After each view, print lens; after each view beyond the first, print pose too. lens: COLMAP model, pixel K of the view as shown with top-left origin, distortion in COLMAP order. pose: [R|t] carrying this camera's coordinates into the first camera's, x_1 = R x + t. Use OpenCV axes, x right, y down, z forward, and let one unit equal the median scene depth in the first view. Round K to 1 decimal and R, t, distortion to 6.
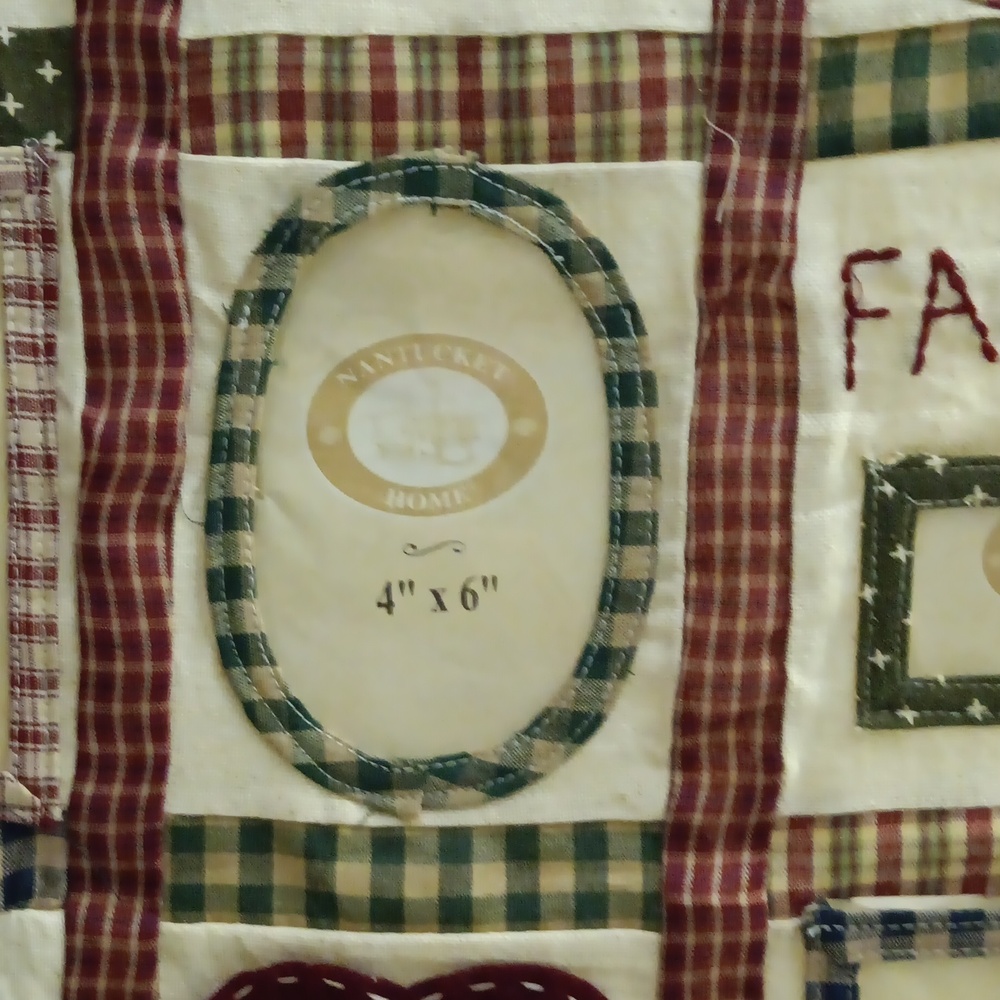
lens RADIAL K [[1742.3, 0, 500.0], [0, 1742.3, 500.0], [0, 0, 1]] dist [0.171010, -0.508161]
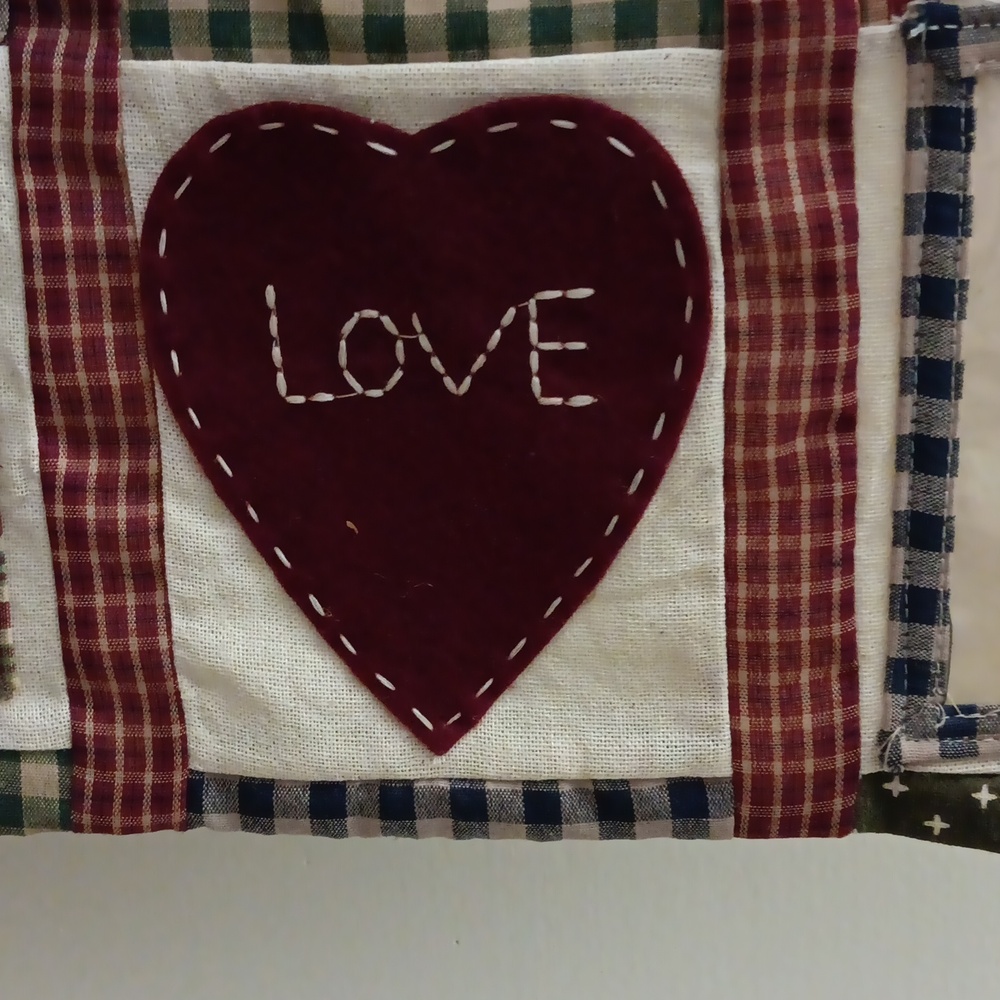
lens RADIAL K [[1742.3, 0, 500.0], [0, 1742.3, 500.0], [0, 0, 1]] dist [0.171010, -0.508161]
pose [[0.993293, 0.005714, -0.115485, 0.086360], [0.011584, 0.988836, 0.148559, 0.336009], [0.115045, -0.148900, 0.982137, 0.177394]]
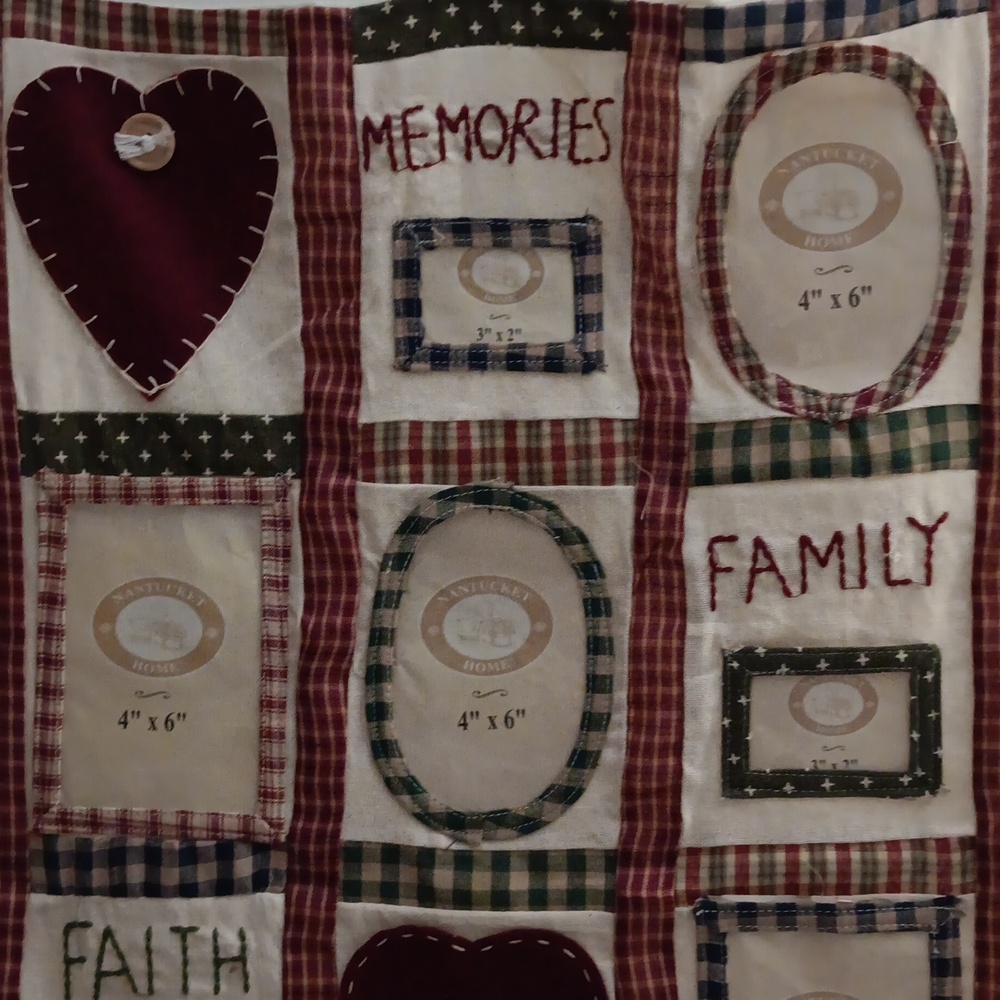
lens RADIAL K [[1742.3, 0, 500.0], [0, 1742.3, 500.0], [0, 0, 1]] dist [0.171010, -0.508161]
pose [[0.996914, 0.004377, -0.078374, 0.115378], [-0.010327, 0.997079, -0.075670, -0.036097], [0.077813, 0.076246, 0.994048, -0.828633]]
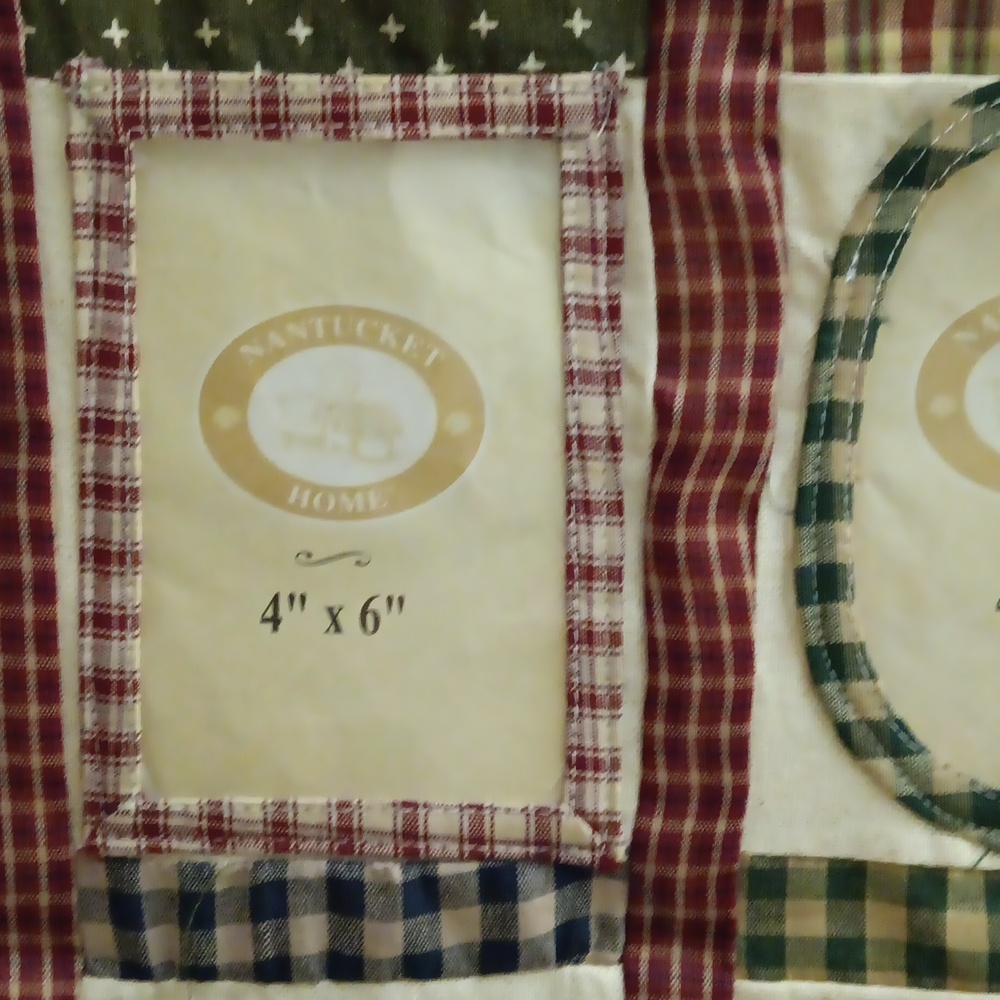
lens RADIAL K [[1742.3, 0, 500.0], [0, 1742.3, 500.0], [0, 0, 1]] dist [0.171010, -0.508161]
pose [[0.999273, -0.015460, -0.034853, -0.283398], [0.015585, 0.999873, 0.003324, 0.002069], [0.034797, -0.003864, 0.999387, 0.147687]]
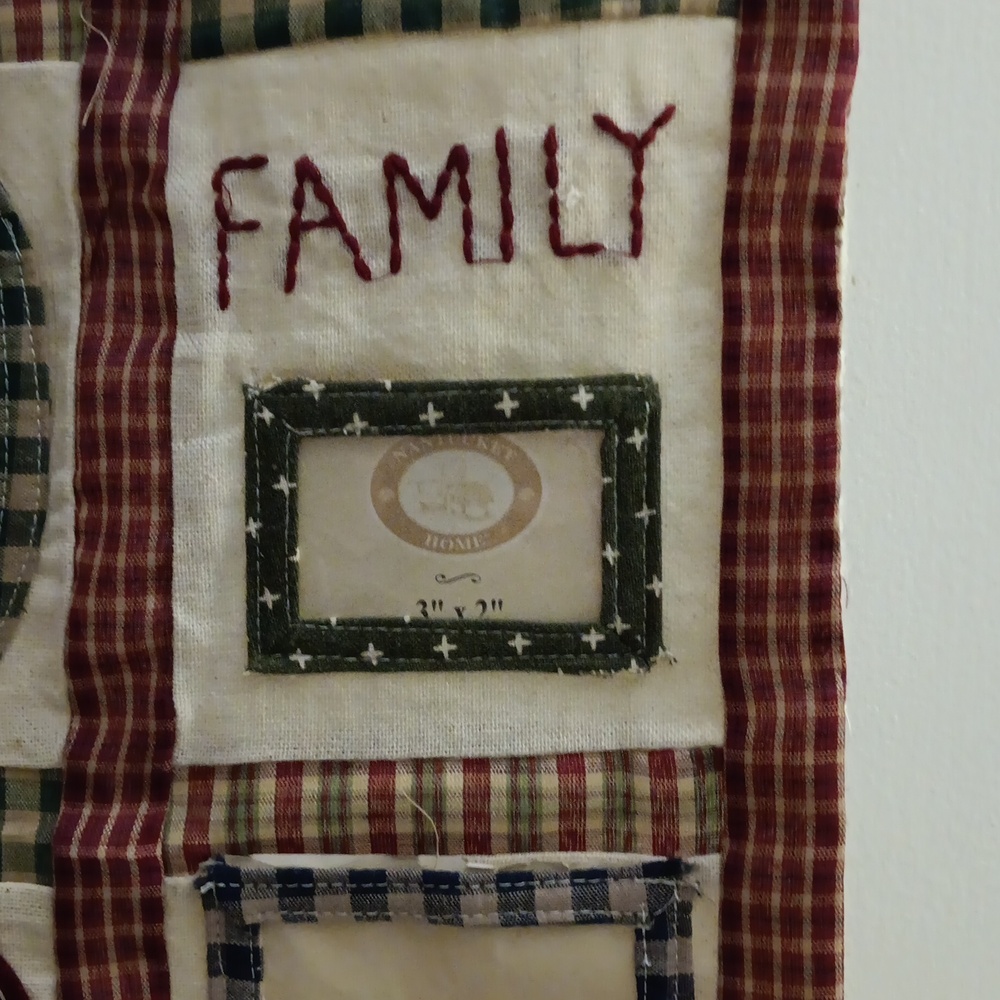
lens RADIAL K [[1742.3, 0, 500.0], [0, 1742.3, 500.0], [0, 0, 1]] dist [0.171010, -0.508161]
pose [[0.997134, 0.019736, -0.073034, 0.403085], [-0.019914, 0.999800, -0.001707, 0.036764], [0.072986, 0.003156, 0.997328, 0.076523]]
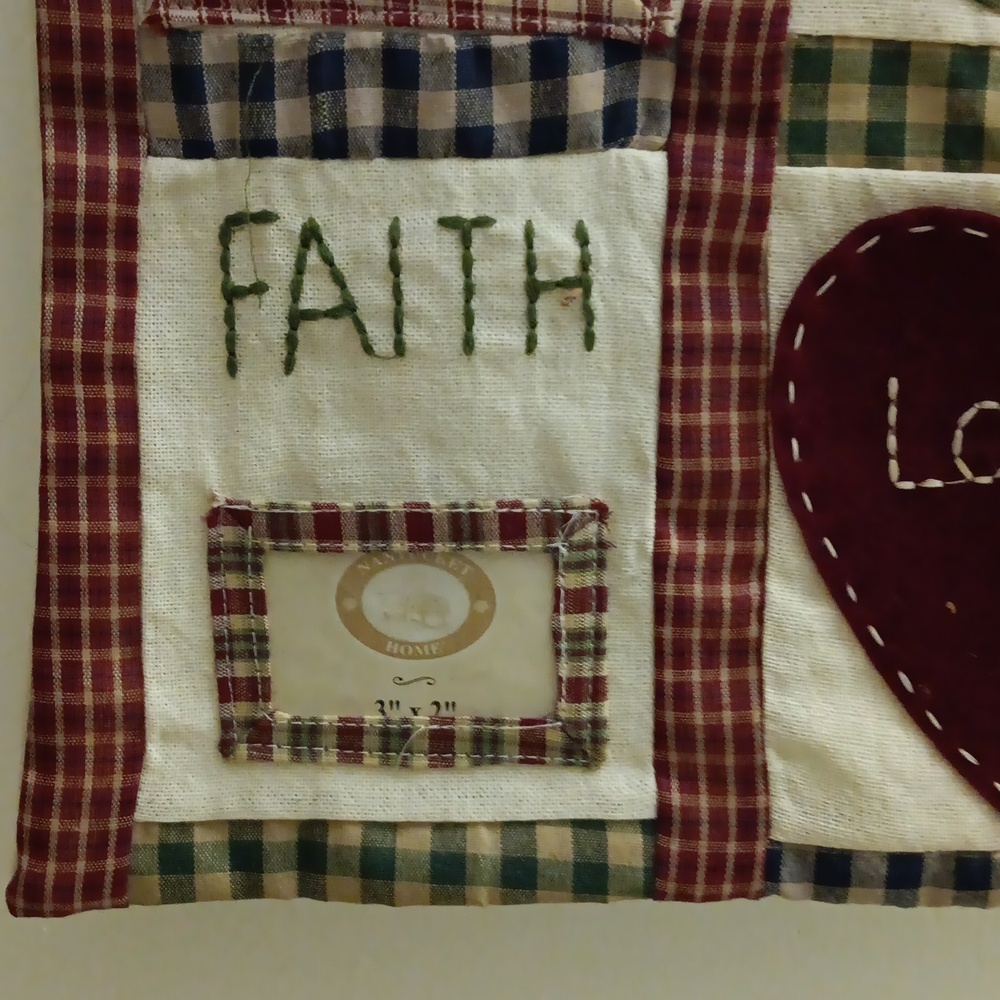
lens RADIAL K [[1742.3, 0, 500.0], [0, 1742.3, 500.0], [0, 0, 1]] dist [0.171010, -0.508161]
pose [[0.998612, 0.011349, -0.051441, -0.294179], [-0.005614, 0.993883, 0.110294, 0.321777], [0.052378, -0.109852, 0.992567, 0.102876]]
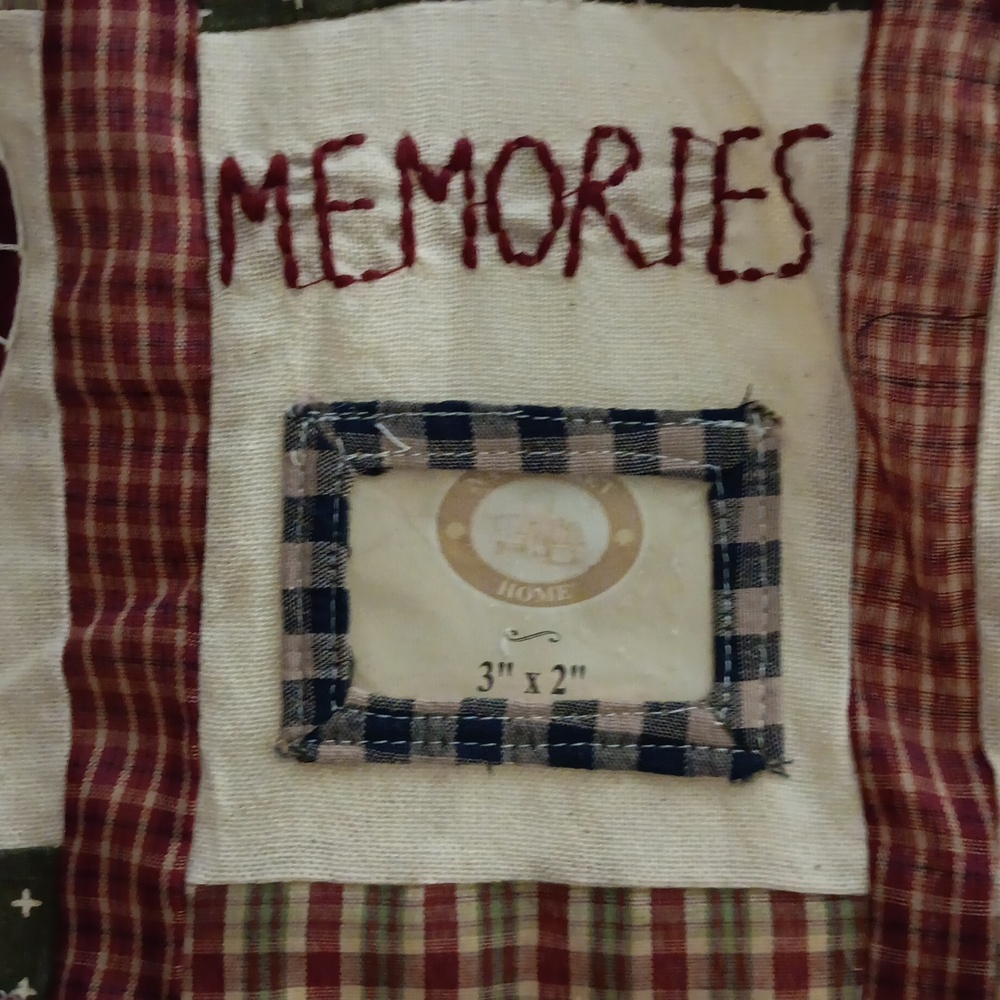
lens RADIAL K [[1742.3, 0, 500.0], [0, 1742.3, 500.0], [0, 0, 1]] dist [0.171010, -0.508161]
pose [[0.997413, 0.024440, -0.067606, 0.007226], [-0.033258, 0.990618, -0.132549, -0.320211], [0.063733, 0.134455, 0.988868, 0.198236]]
